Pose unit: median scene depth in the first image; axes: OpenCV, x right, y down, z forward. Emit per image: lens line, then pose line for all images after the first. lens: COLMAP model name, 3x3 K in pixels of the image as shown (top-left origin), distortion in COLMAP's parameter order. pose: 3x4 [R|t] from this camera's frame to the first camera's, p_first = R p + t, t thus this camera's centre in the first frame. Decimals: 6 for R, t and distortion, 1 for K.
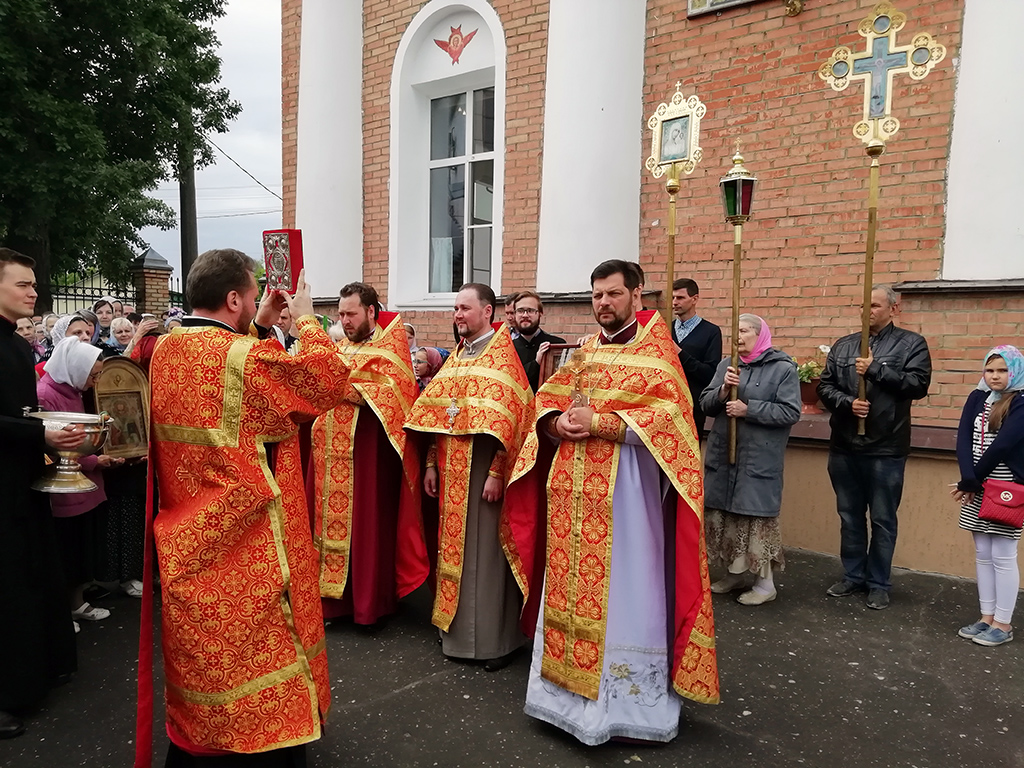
lens RADIAL K [[891.4, 0, 512.0], [0, 891.4, 384.0], [0, 0, 1]] dist [0.000736, -0.055579]
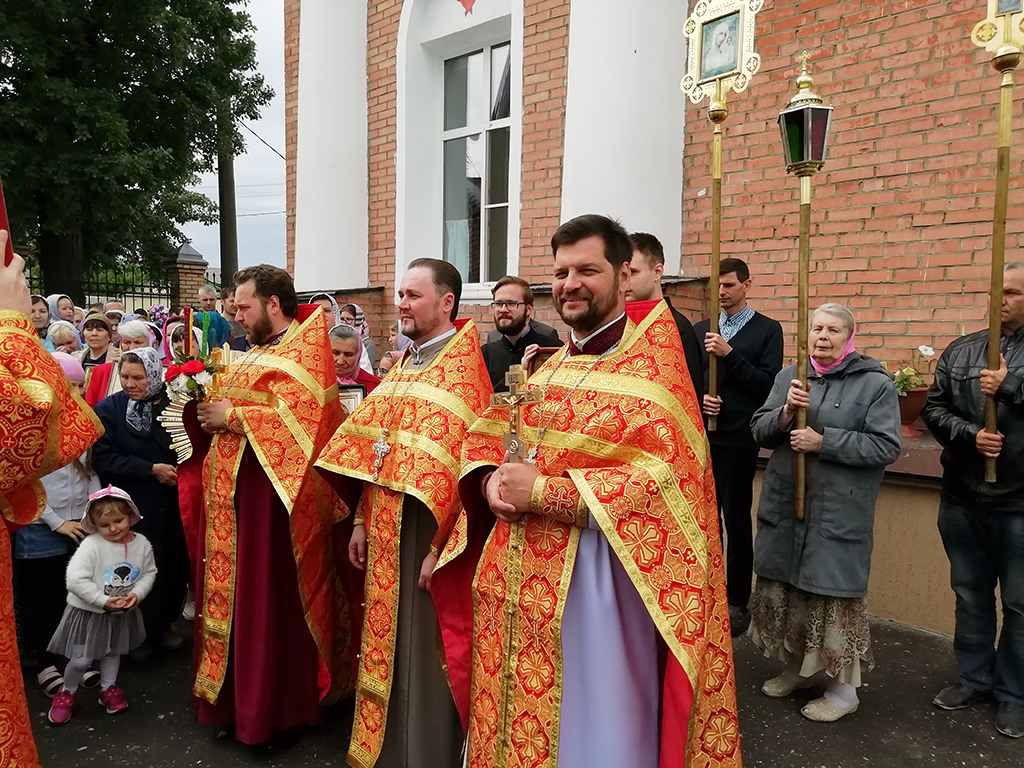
lens RADIAL K [[854.0, 0, 512.0], [0, 854.0, 384.0], [0, 0, 1]] dist [0.048772, -0.135074]
pose [[0.996584, 0.000397, -0.082581, 0.059371], [0.000348, 0.999959, 0.008999, -0.017274], [0.082581, -0.008997, 0.996544, 0.237758]]
